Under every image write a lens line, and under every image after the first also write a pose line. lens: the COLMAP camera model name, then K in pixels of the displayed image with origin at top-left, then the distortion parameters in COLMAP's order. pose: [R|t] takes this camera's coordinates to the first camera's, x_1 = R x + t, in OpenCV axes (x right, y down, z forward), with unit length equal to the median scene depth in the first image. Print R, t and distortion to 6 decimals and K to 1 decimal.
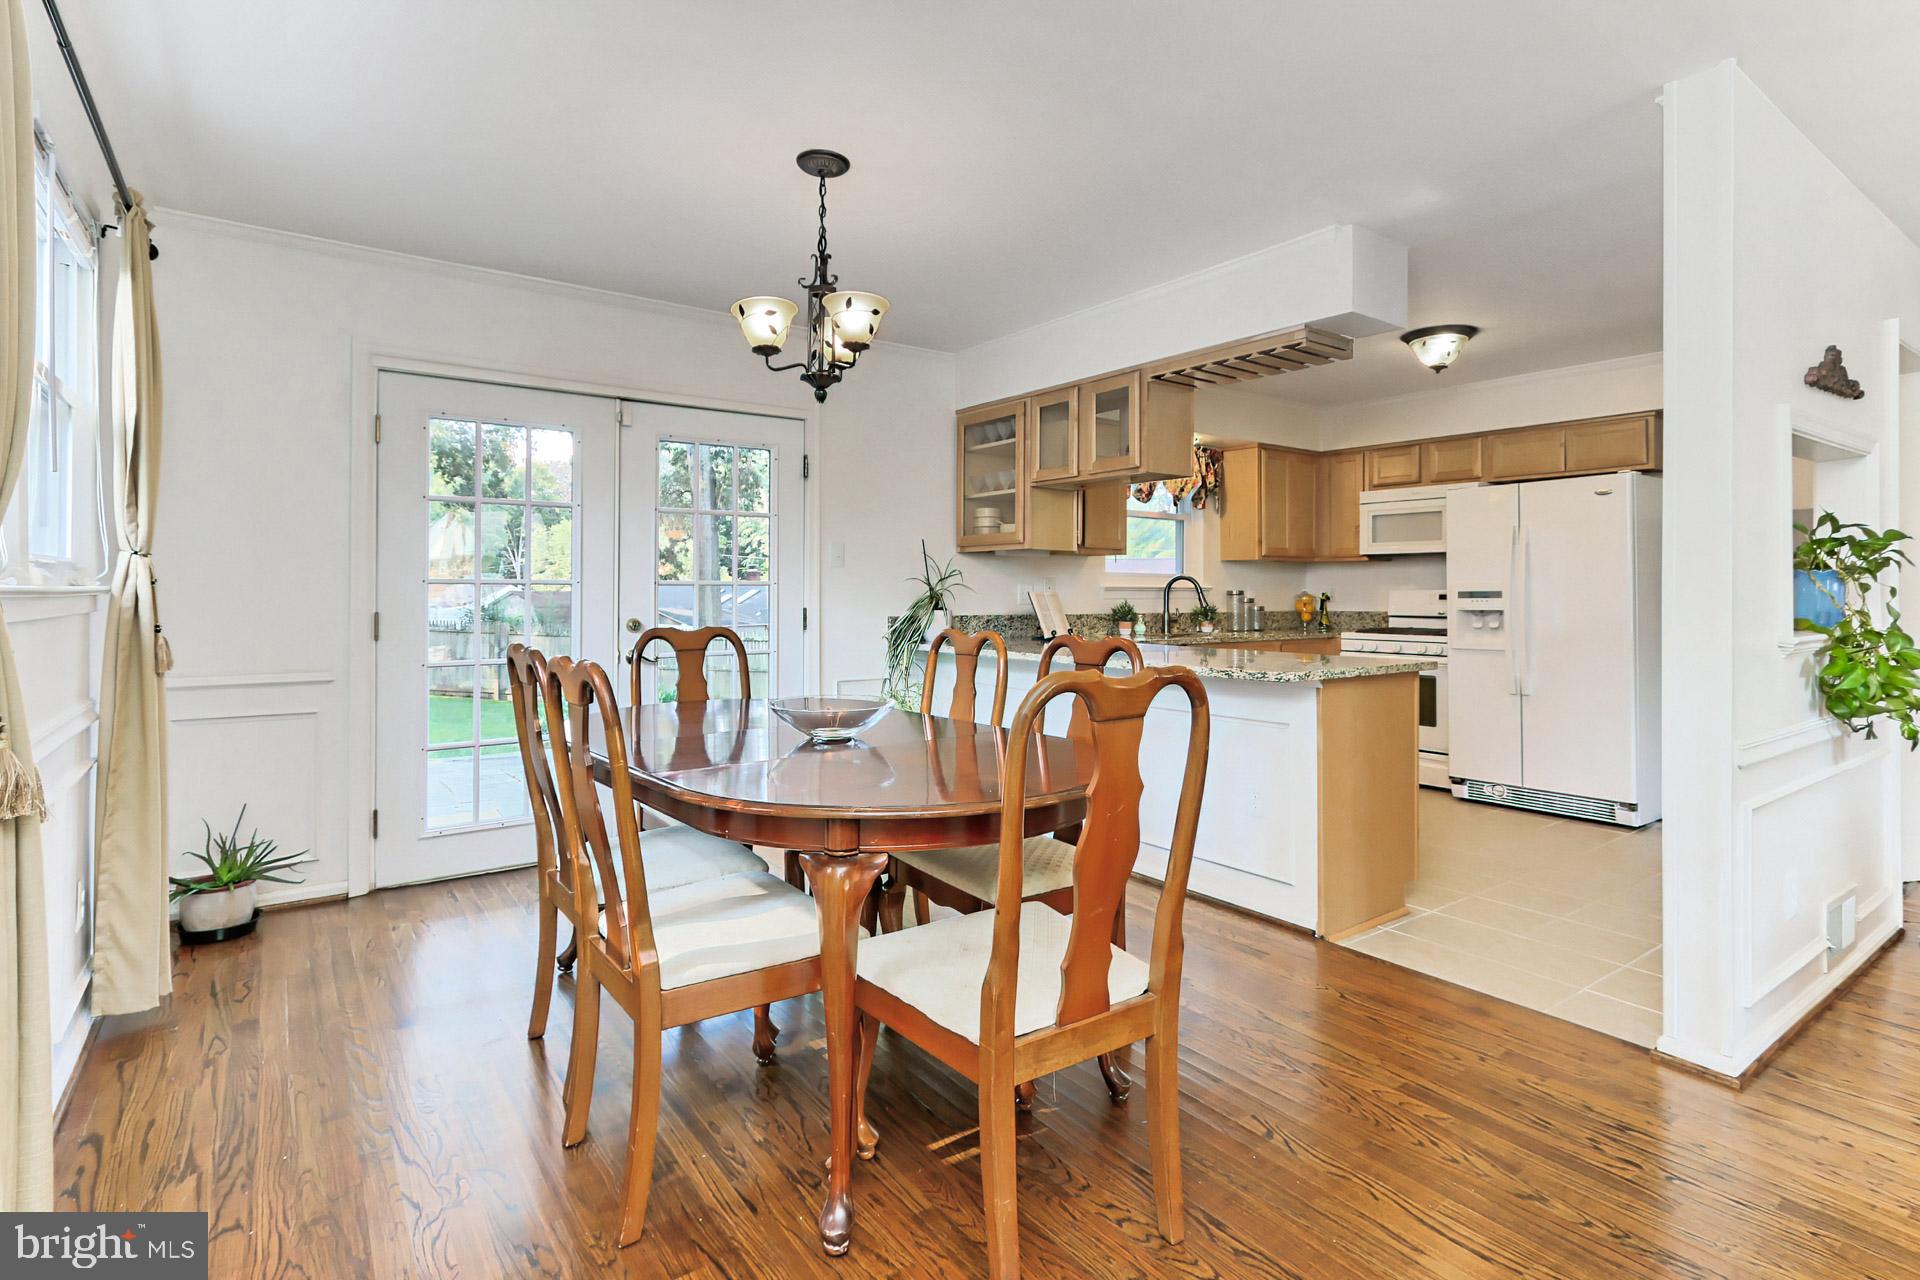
lens RADIAL K [[943.9, 0, 962.4], [0, 943.9, 601.1], [0, 0, 1]] dist [-0.003033, -0.031825]
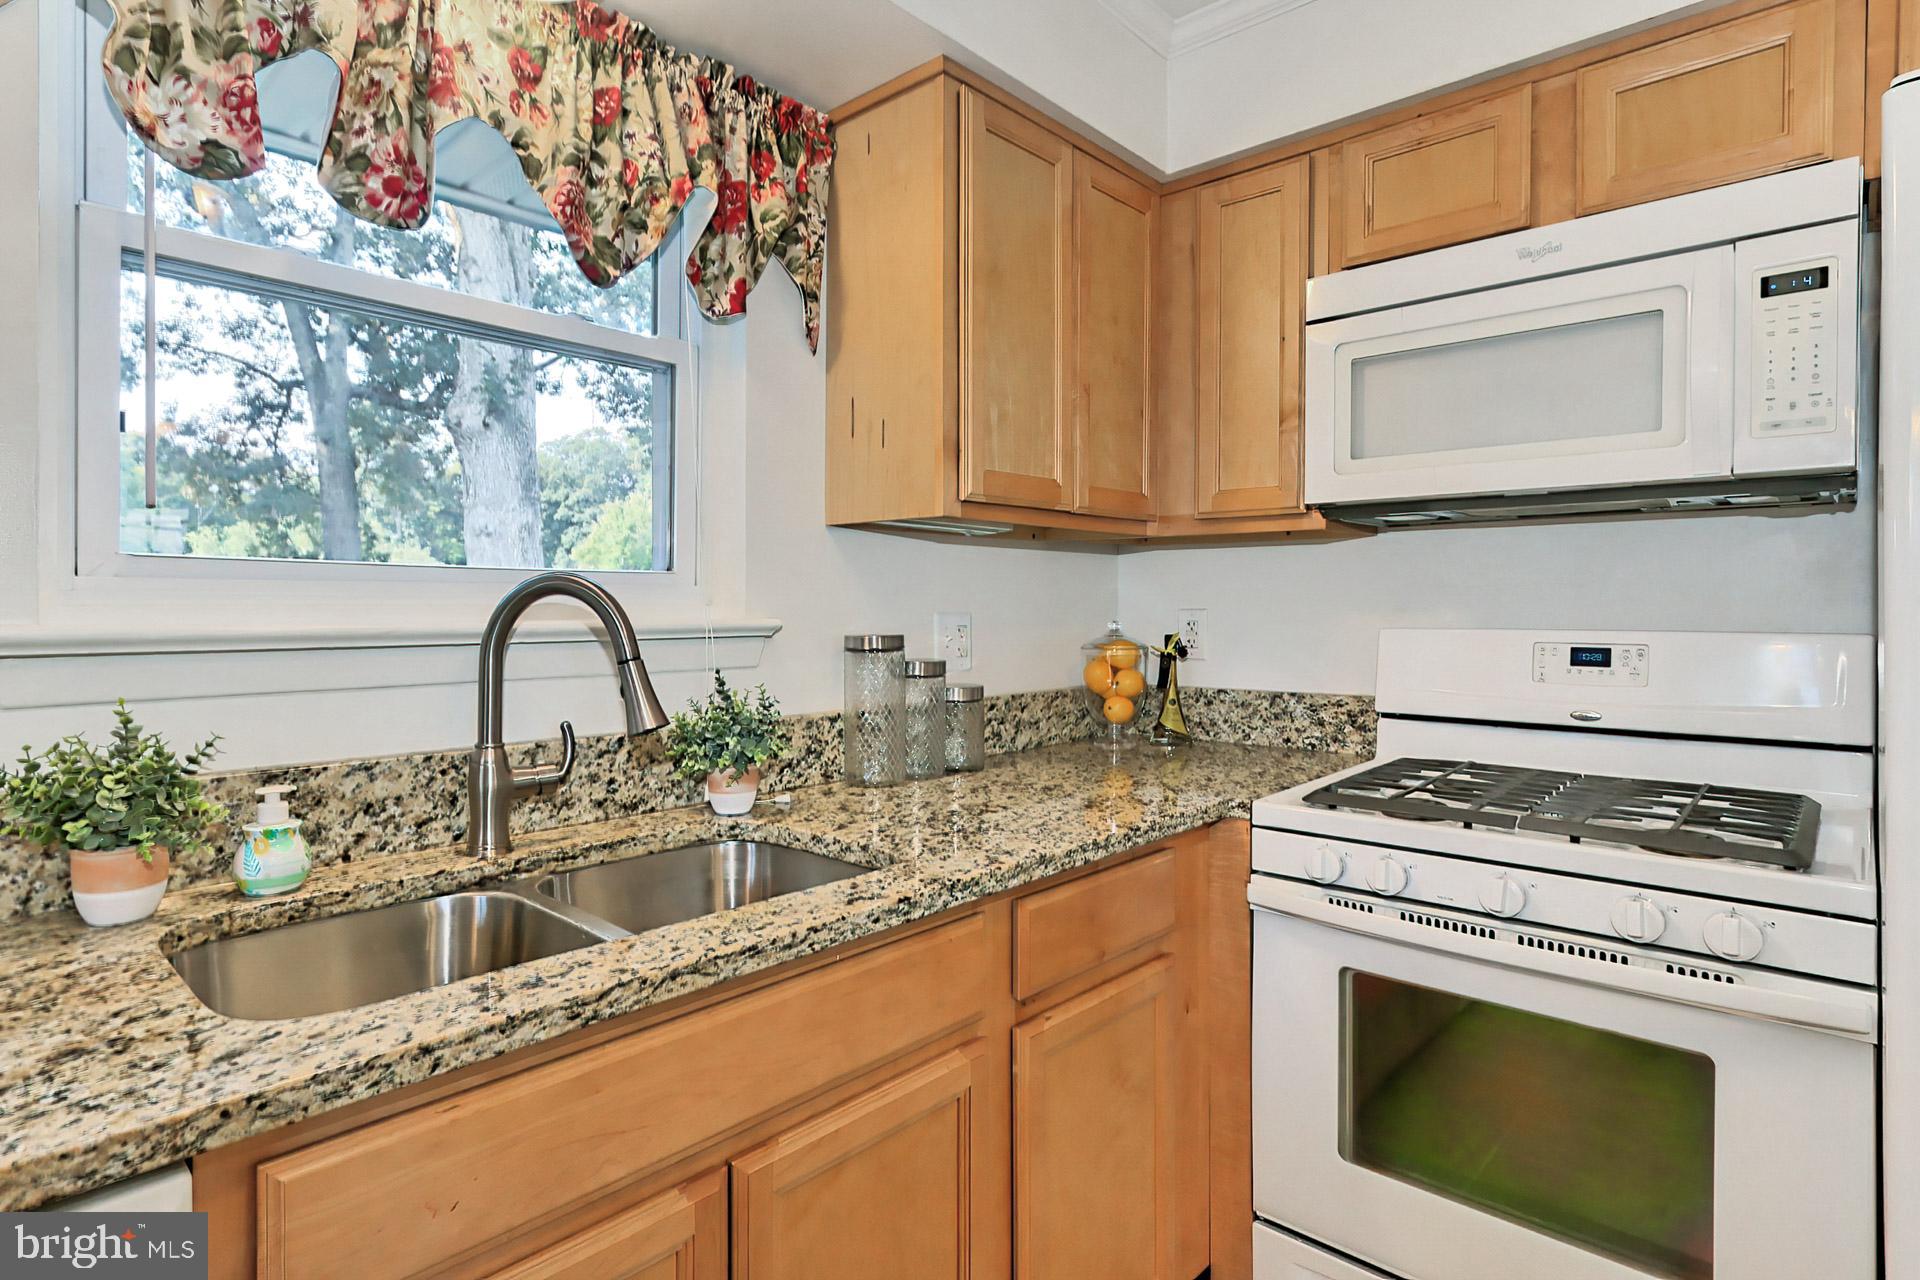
lens RADIAL K [[923.9, 0, 963.6], [0, 923.9, 608.4], [0, 0, 1]] dist [-0.002350, 0.000630]
pose [[0.978934, -0.002753, 0.204156, 0.265409], [0.003237, 0.999993, -0.002037, -0.018255], [-0.204149, 0.002655, 0.978936, 0.749645]]
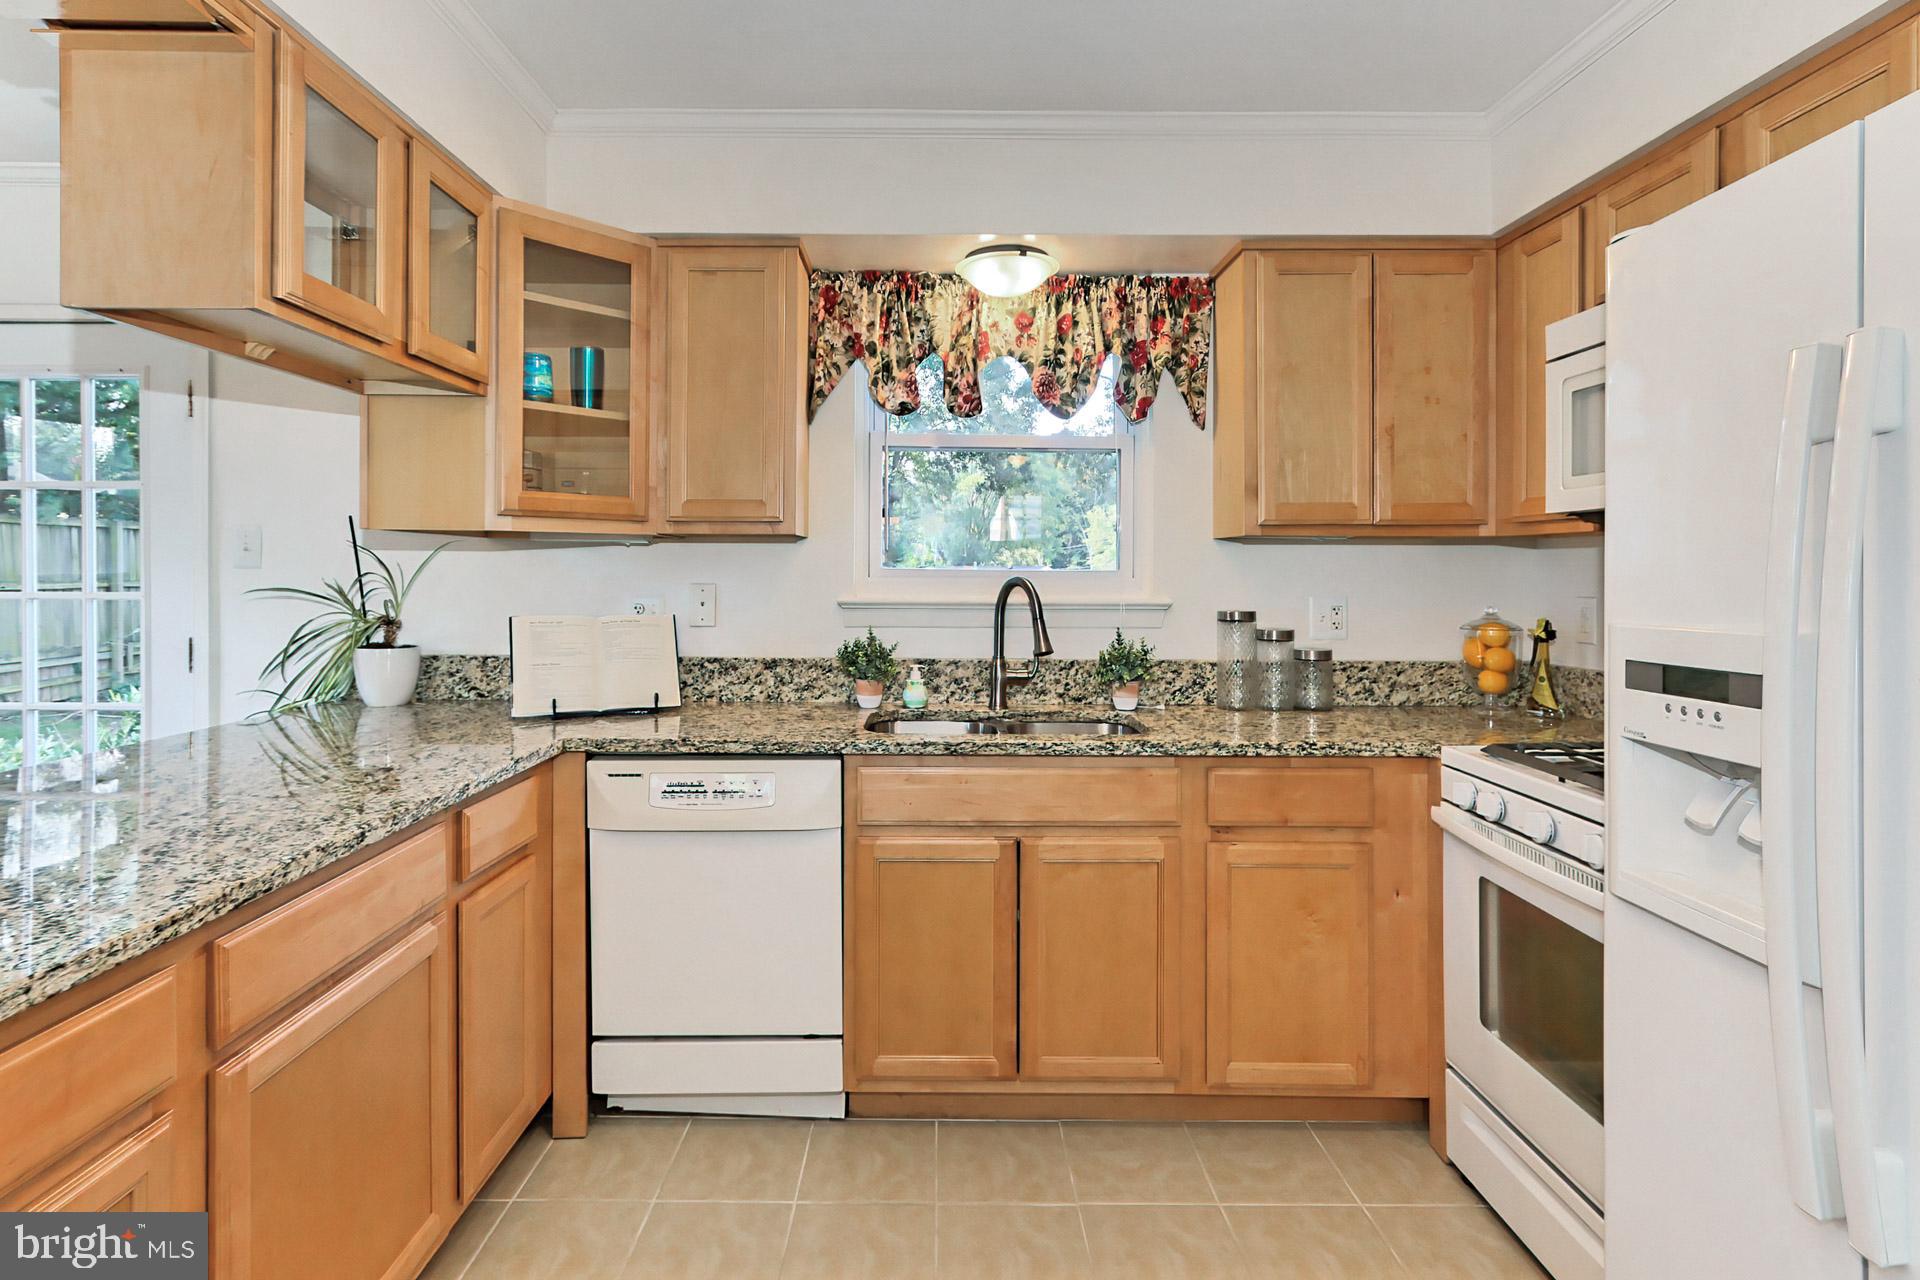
lens RADIAL K [[983.8, 0, 972.5], [0, 983.8, 576.1], [0, 0, 1]] dist [-0.018461, 0.017153]
pose [[0.807149, 0.003644, -0.590336, 0.460020], [-0.003211, 0.999993, 0.001783, -0.027006], [0.590339, 0.000456, 0.807156, 0.597673]]
